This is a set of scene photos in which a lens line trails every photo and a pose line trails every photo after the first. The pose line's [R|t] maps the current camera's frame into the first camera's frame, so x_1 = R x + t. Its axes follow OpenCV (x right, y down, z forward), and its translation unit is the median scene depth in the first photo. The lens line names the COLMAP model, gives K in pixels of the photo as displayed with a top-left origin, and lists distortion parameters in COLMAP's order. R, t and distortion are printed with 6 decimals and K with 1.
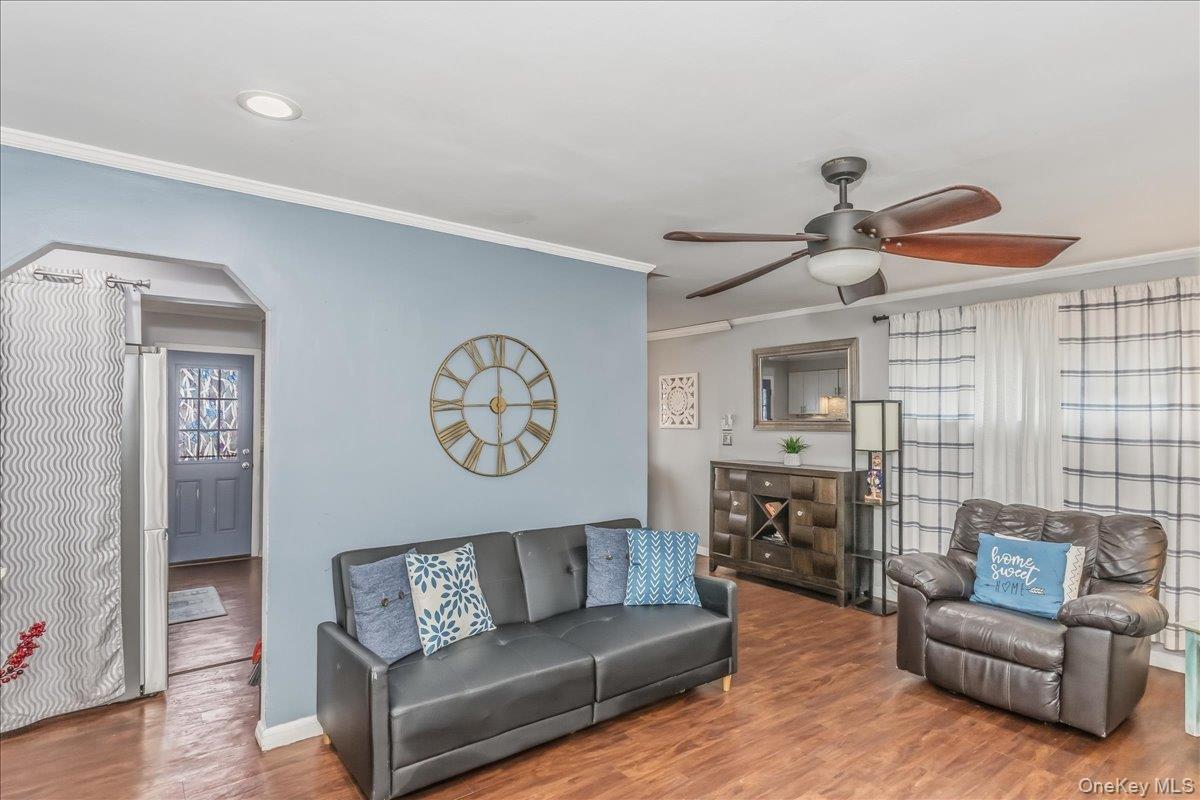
lens RADIAL K [[618.5, 0, 603.6], [0, 618.5, 406.2], [0, 0, 1]] dist [0.009897, -0.001425]
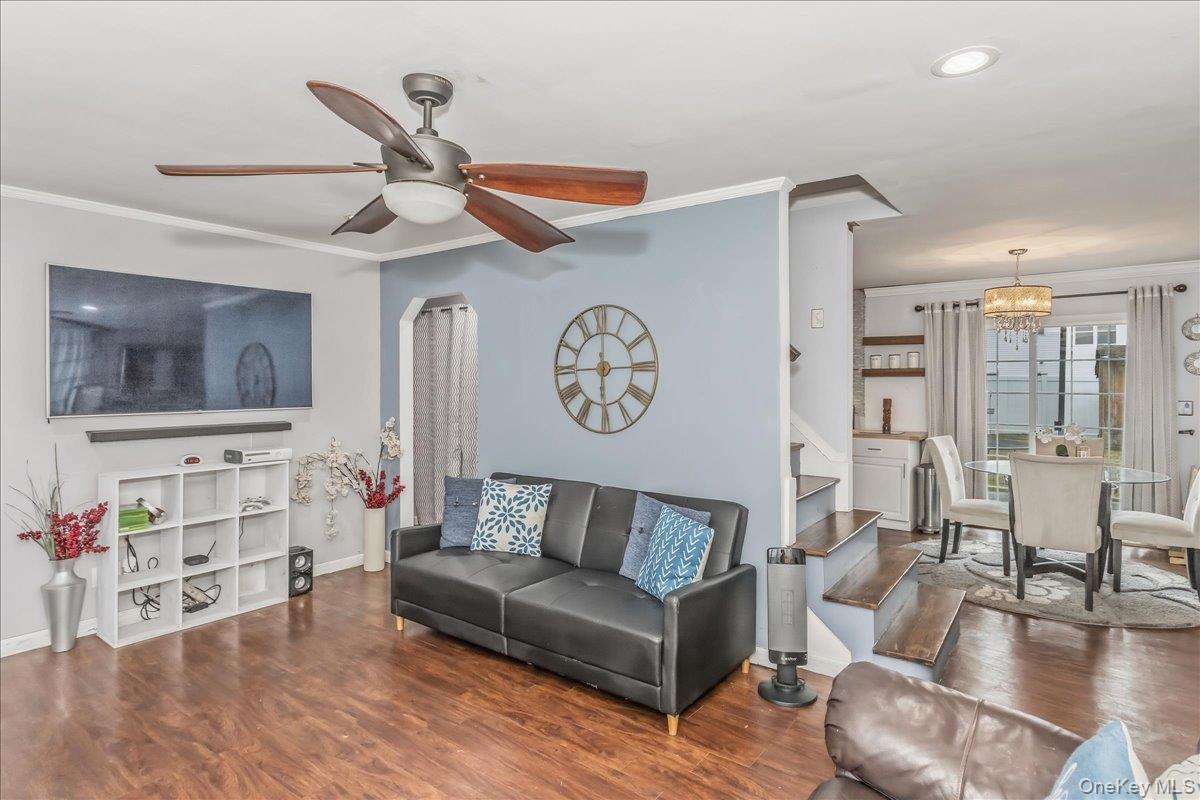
lens RADIAL K [[618.5, 0, 597.7], [0, 618.5, 381.8], [0, 0, 1]] dist [0.009897, -0.001425]
pose [[0.290185, -0.004154, -0.956962, 0.888714], [0.018332, 0.999831, 0.001219, 0.020785], [0.956795, -0.017896, 0.290212, 0.683983]]
